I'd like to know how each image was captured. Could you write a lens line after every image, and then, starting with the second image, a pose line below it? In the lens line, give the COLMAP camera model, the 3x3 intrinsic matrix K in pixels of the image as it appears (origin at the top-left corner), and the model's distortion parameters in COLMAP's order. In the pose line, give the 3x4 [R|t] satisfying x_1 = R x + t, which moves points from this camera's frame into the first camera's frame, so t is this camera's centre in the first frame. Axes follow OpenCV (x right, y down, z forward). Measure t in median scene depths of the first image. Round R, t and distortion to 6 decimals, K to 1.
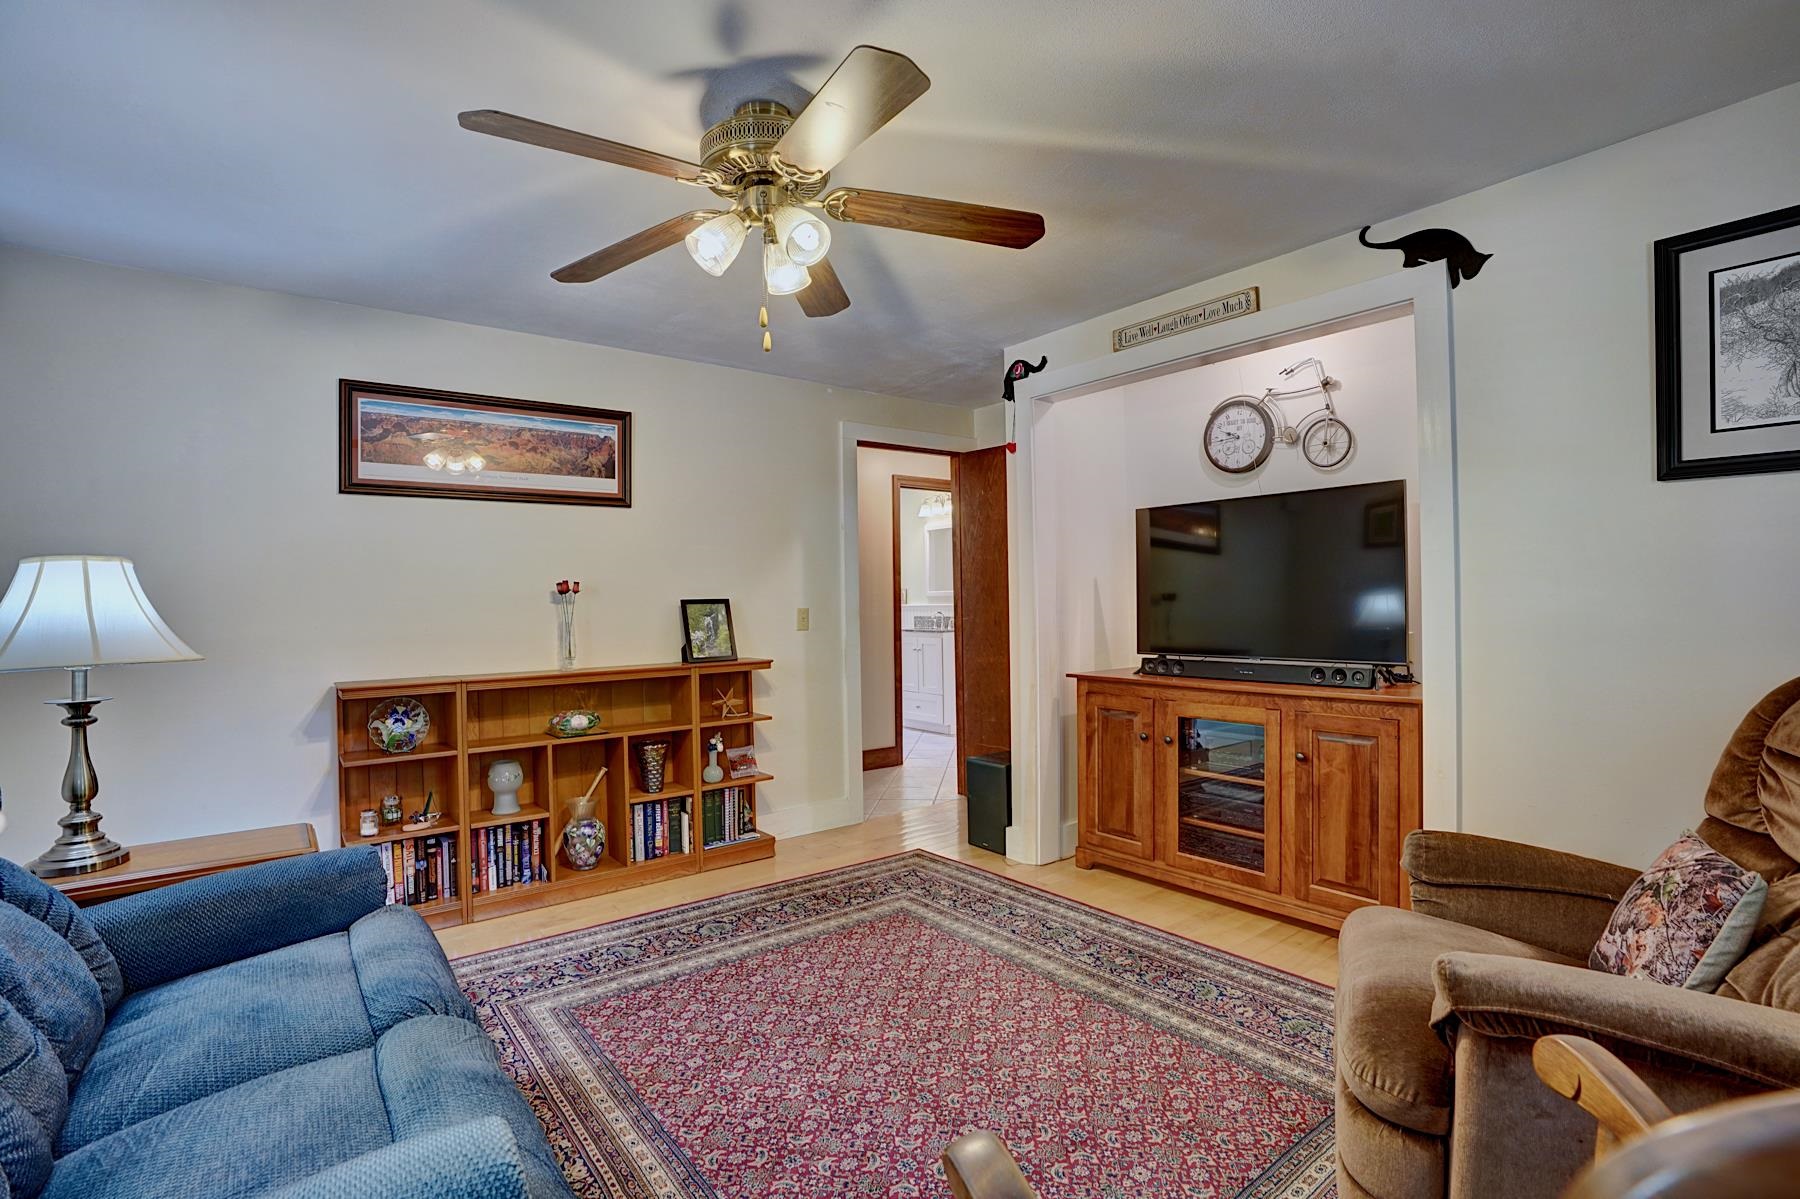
lens RADIAL K [[839.1, 0, 905.0], [0, 839.1, 597.4], [0, 0, 1]] dist [-0.072680, 0.030093]
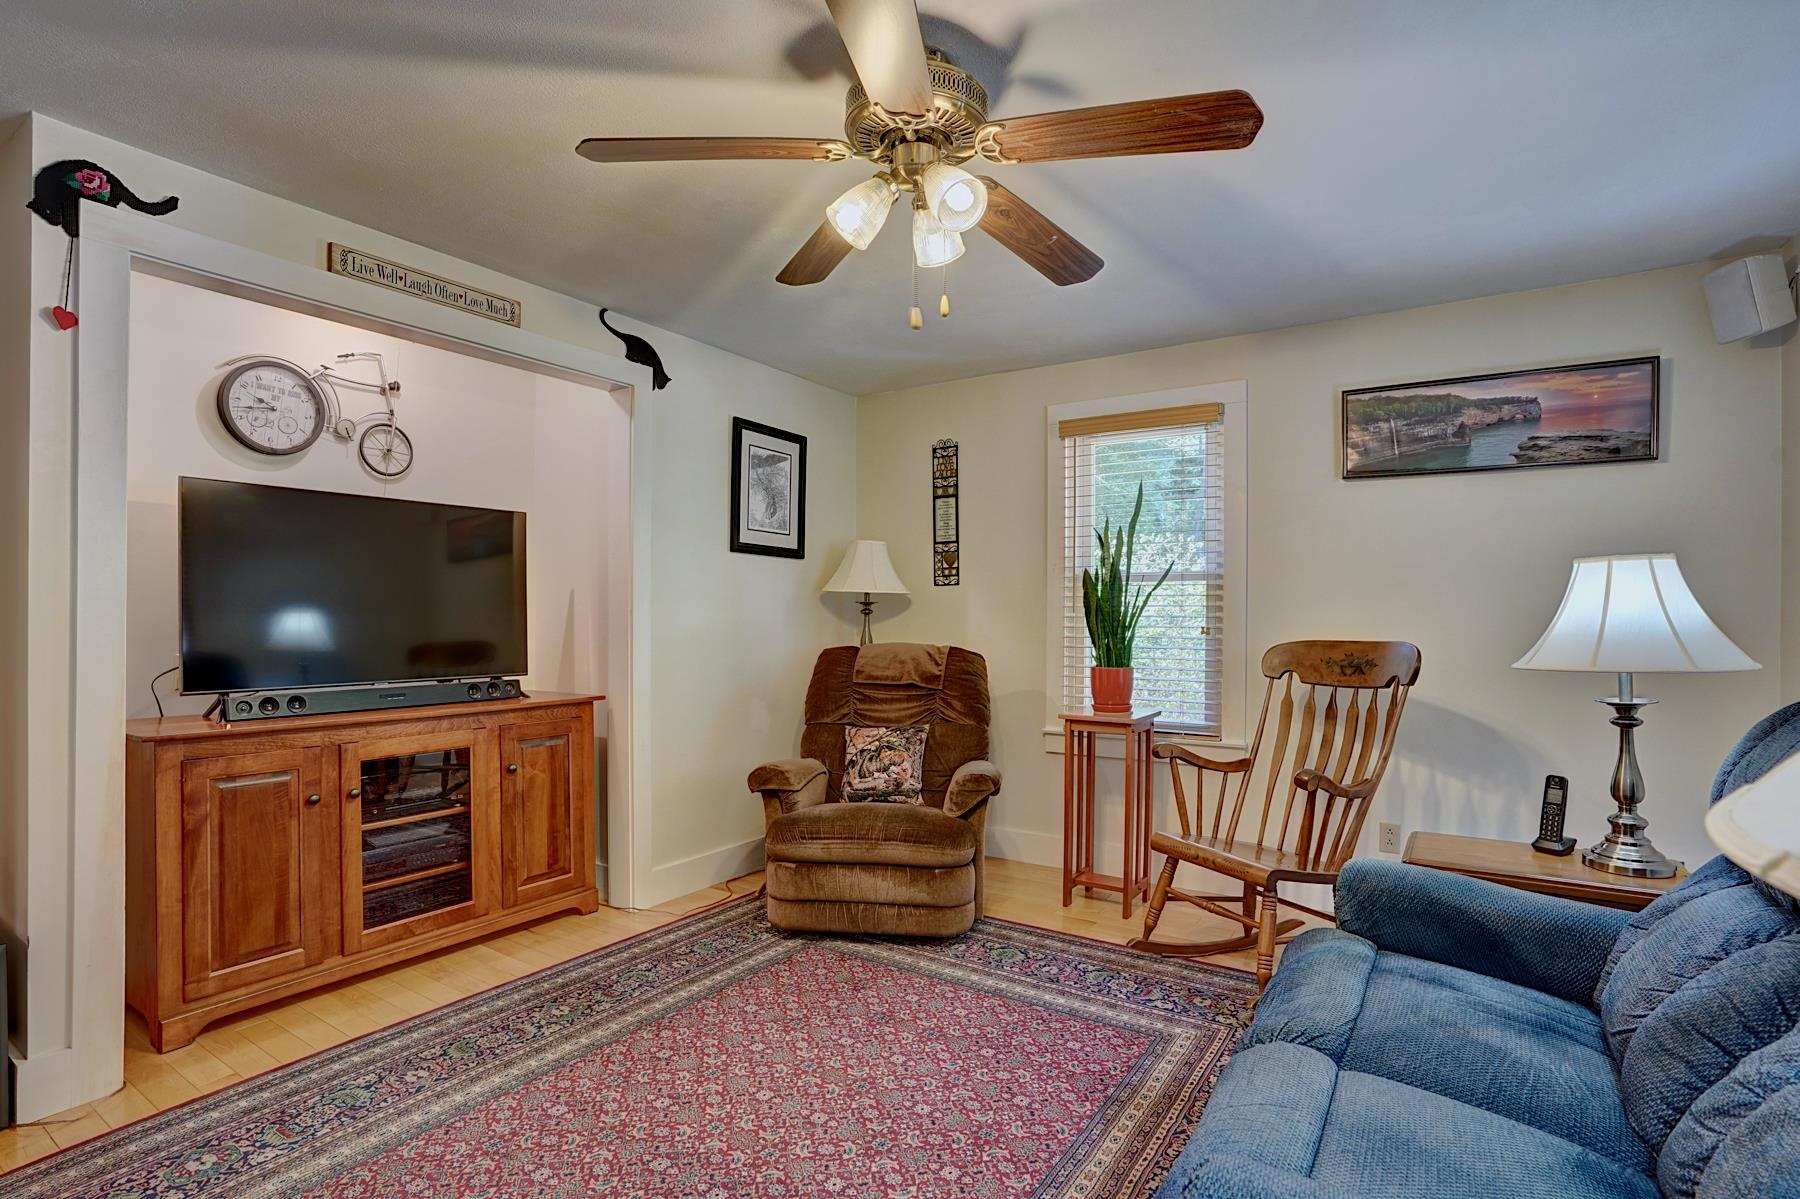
lens RADIAL K [[864.9, 0, 899.2], [0, 864.9, 628.8], [0, 0, 1]] dist [-0.056833, 0.020371]
pose [[-0.309448, -0.001485, 0.950915, -0.665308], [-0.003393, 0.999994, 0.000458, 0.015434], [-0.950910, -0.003085, -0.309451, 0.838591]]
